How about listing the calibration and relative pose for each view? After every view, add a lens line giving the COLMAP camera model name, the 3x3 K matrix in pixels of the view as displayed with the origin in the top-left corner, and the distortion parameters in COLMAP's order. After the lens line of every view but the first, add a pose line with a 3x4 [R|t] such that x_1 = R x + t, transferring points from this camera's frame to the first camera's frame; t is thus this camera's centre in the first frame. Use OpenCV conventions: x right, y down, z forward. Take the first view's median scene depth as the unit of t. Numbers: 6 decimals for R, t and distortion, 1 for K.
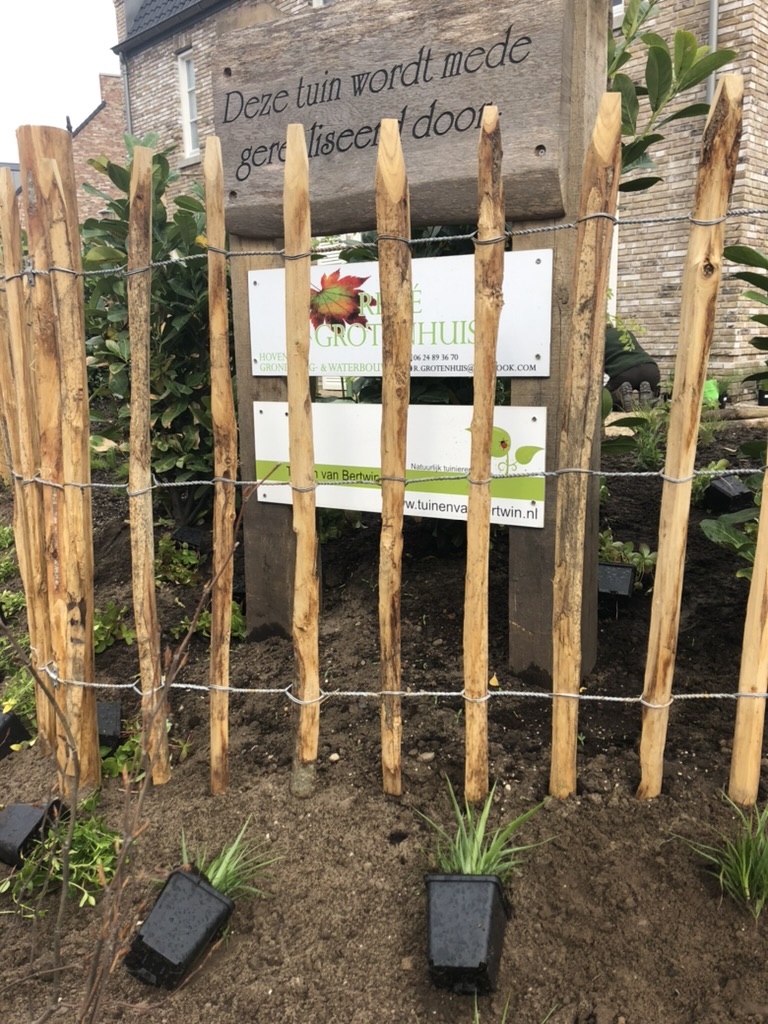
lens RADIAL K [[843.9, 0, 381.3], [0, 843.9, 484.6], [0, 0, 1]] dist [0.042739, -0.027116]
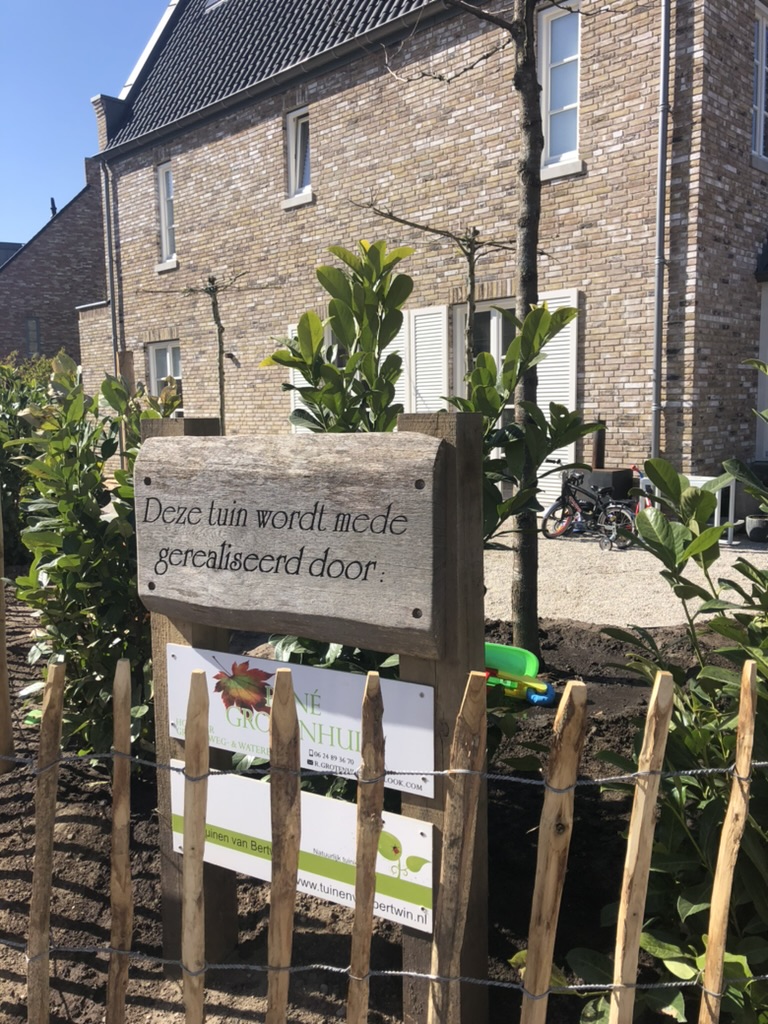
lens RADIAL K [[843.9, 0, 383.8], [0, 843.9, 513.4], [0, 0, 1]] dist [0.042739, -0.027116]
pose [[0.999421, 0.003013, 0.033889, 0.092324], [-0.000408, 0.997061, -0.076617, -0.387020], [-0.034020, 0.076559, 0.996484, -0.098273]]
